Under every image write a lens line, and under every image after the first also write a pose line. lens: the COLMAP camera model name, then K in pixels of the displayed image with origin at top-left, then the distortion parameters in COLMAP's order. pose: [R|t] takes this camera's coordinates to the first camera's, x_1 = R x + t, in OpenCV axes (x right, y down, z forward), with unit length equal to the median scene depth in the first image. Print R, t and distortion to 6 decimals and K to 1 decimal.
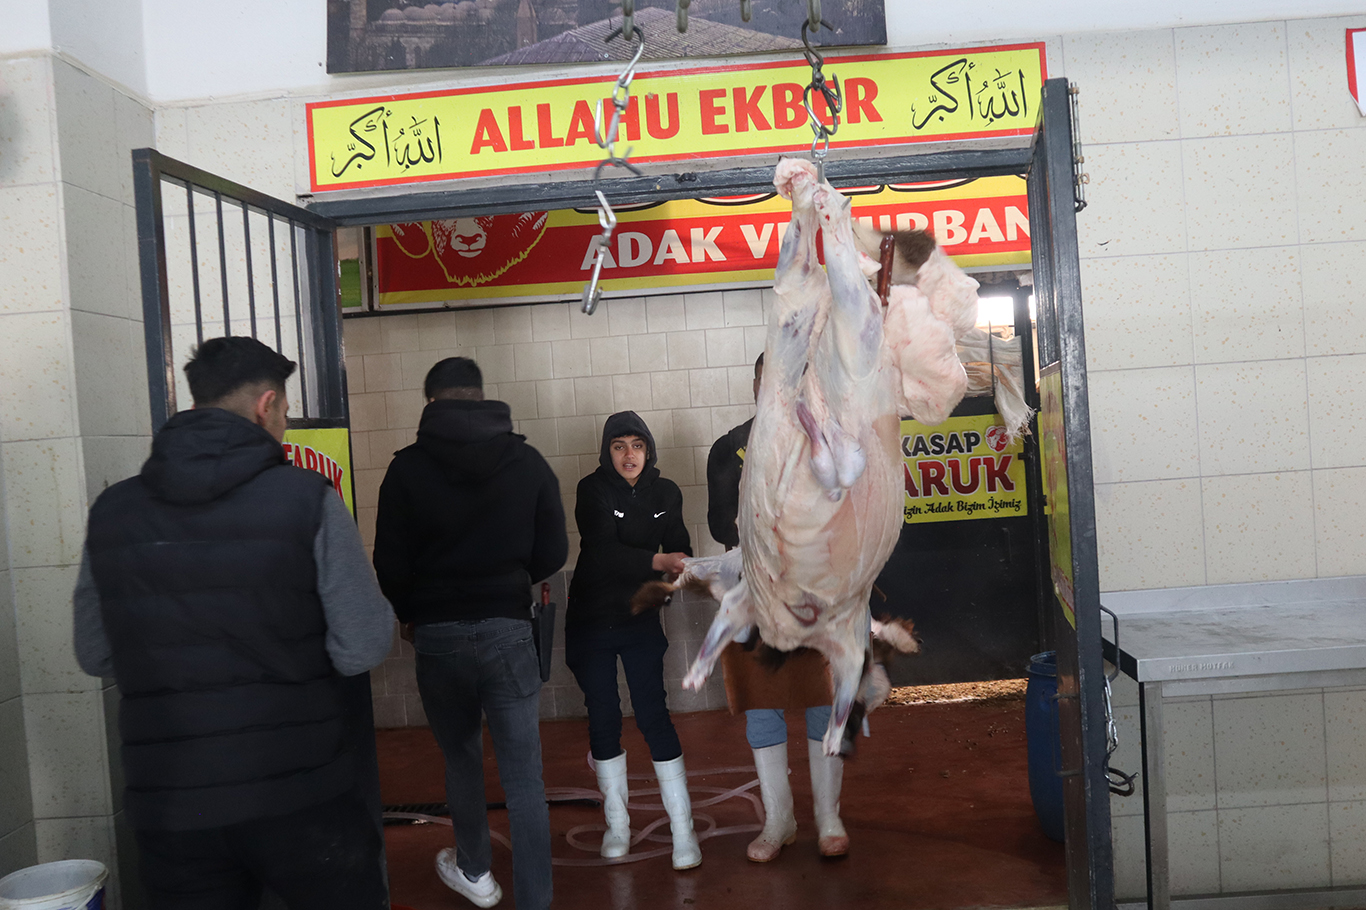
lens RADIAL K [[1404.6, 0, 685.6], [0, 1404.6, 455.4], [0, 0, 1]] dist [-0.093878, 0.000000]
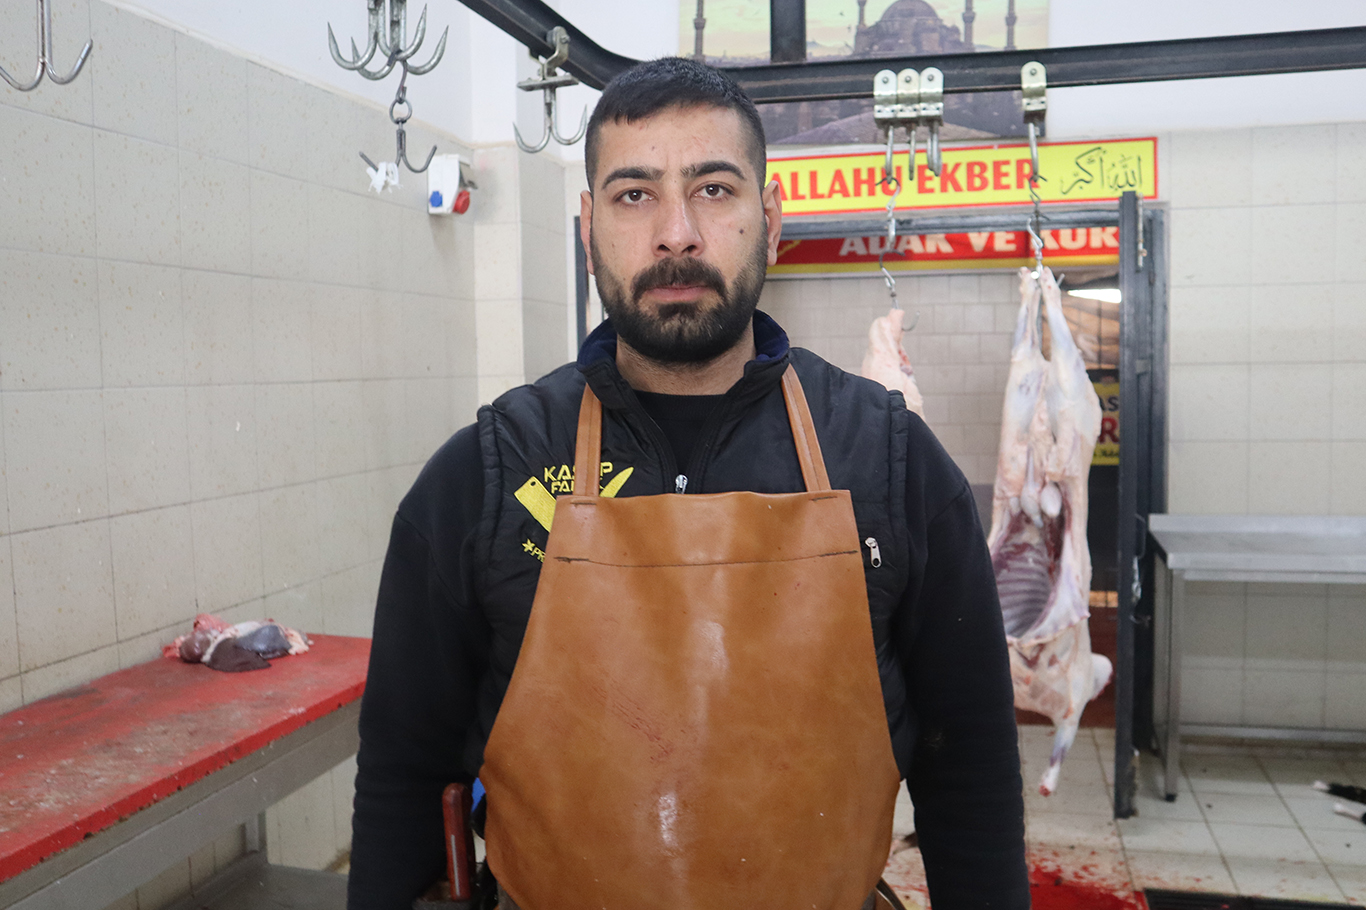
lens RADIAL K [[1322.6, 0, 683.5], [0, 1322.6, 456.3], [0, 0, 1]] dist [-0.050498, 0.000000]
pose [[0.979778, 0.064792, -0.189306, 0.052739], [-0.054881, 0.996857, 0.057141, -0.014229], [0.192413, -0.045596, 0.980254, -0.460834]]
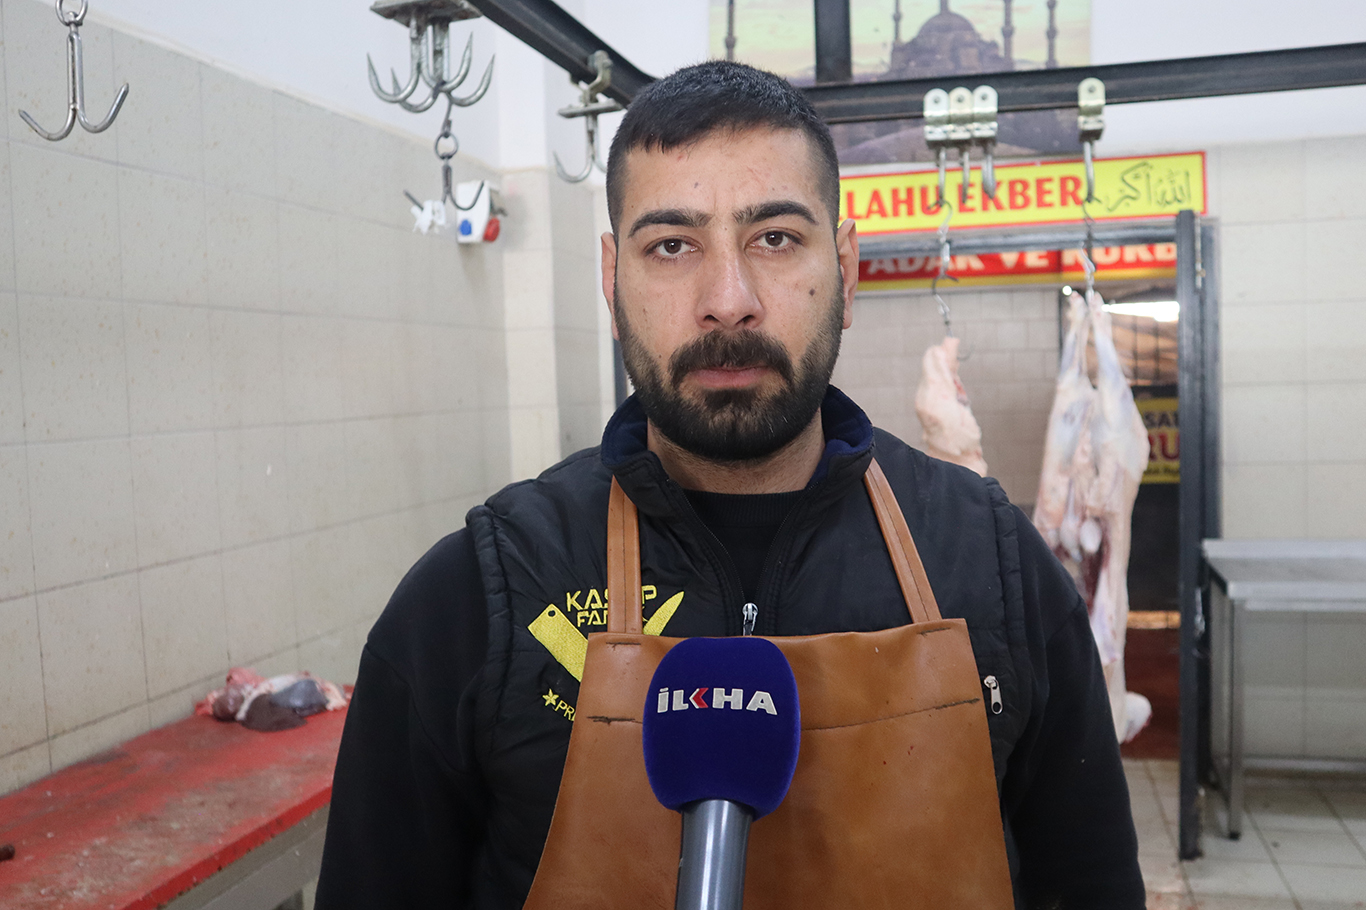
lens RADIAL K [[1322.6, 0, 680.5], [0, 1322.6, 454.1], [0, 0, 1]] dist [-0.050498, 0.000000]
pose [[0.977952, 0.048470, -0.203125, 0.020834], [-0.040040, 0.998166, 0.045409, -0.028062], [0.204954, -0.036274, 0.978099, -0.426181]]
